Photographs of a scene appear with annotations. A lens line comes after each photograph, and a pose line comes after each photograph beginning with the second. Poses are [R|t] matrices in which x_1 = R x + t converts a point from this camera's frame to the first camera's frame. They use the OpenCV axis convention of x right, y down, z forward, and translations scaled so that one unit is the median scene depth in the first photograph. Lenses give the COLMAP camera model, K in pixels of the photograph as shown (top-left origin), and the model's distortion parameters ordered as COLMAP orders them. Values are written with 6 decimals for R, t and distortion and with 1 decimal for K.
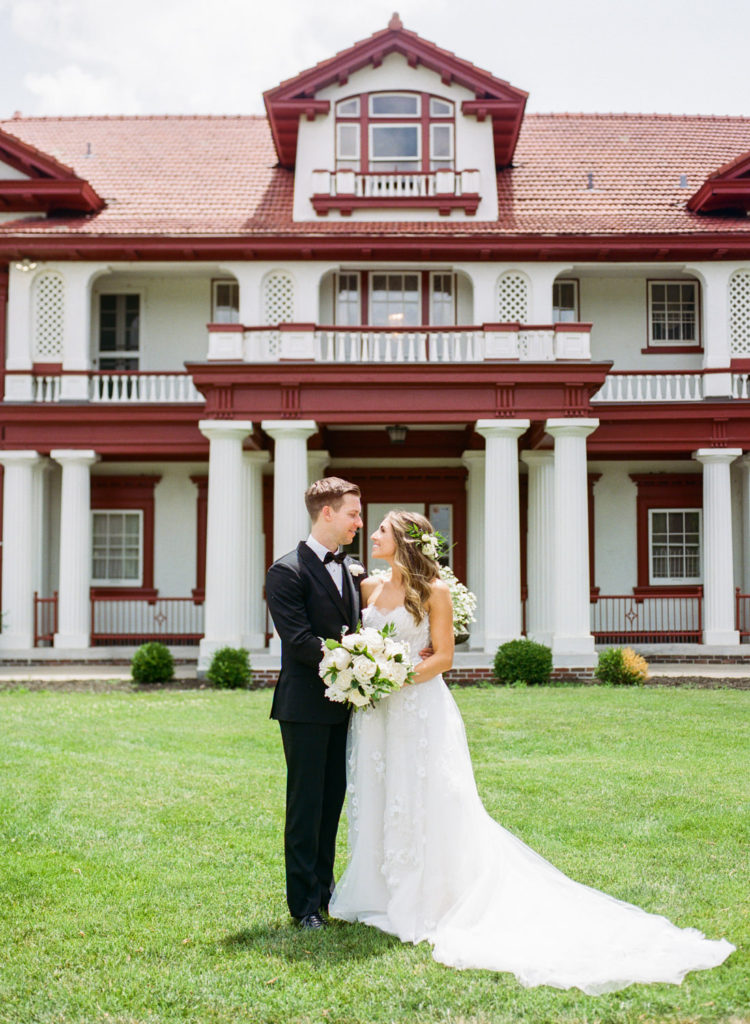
lens RADIAL K [[874.2, 0, 378.4], [0, 874.2, 507.9], [0, 0, 1]] dist [-0.058844, 0.132010]
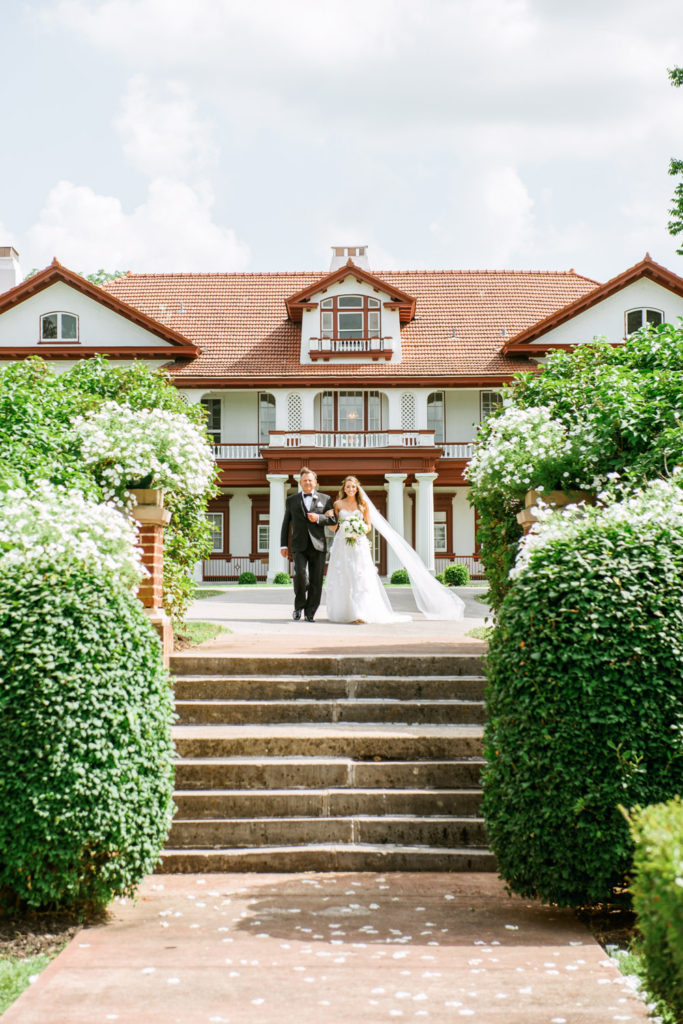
lens RADIAL K [[2537.4, 0, 341.5], [0, 2537.4, 512.0], [0, 0, 1]] dist [0.056496, 0.103032]
pose [[0.999955, -0.006863, -0.006521, 0.033724], [0.007250, 0.998090, 0.061346, -0.347667], [0.006087, -0.061391, 0.998095, -4.863718]]
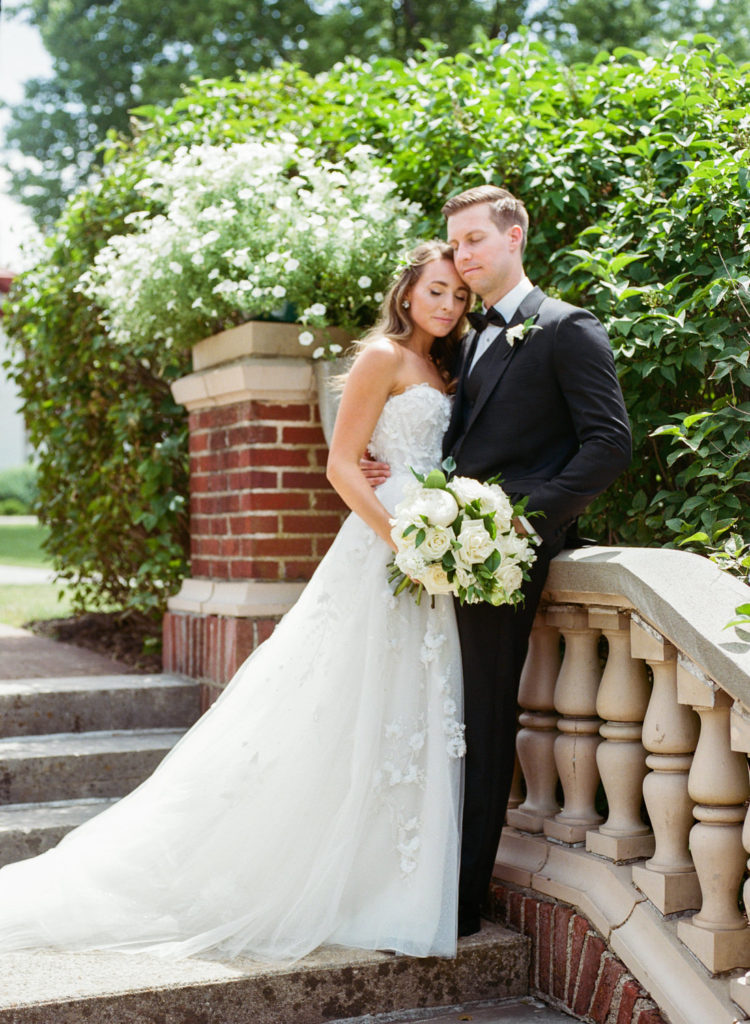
lens RADIAL K [[1550.1, 0, 356.1], [0, 1550.1, 510.5], [0, 0, 1]] dist [-0.019469, 0.038588]
pose [[0.898511, -0.007139, 0.438893, -0.049217], [-0.032325, 0.996077, 0.082378, -0.201367], [-0.437760, -0.088204, 0.894755, -3.159020]]
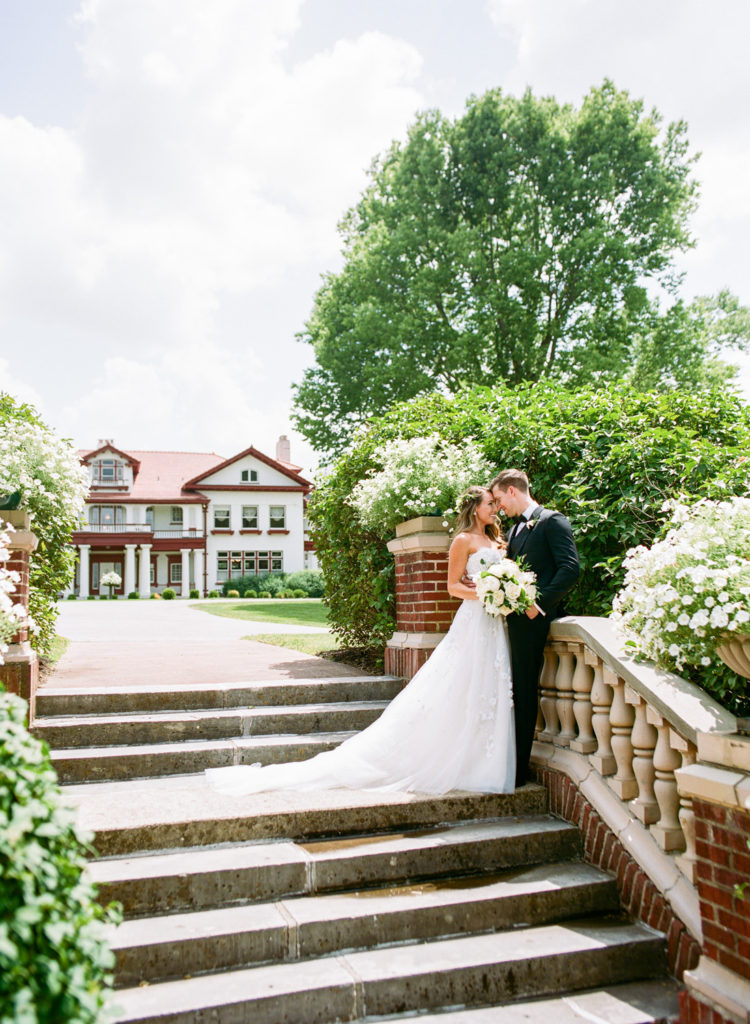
lens RADIAL K [[874.2, 0, 378.4], [0, 874.2, 507.9], [0, 0, 1]] dist [-0.058844, 0.132010]
pose [[0.945580, 0.008012, 0.325290, -0.108518], [-0.005378, 0.999945, -0.008997, -0.225118], [-0.325344, 0.006758, 0.945572, -3.315071]]
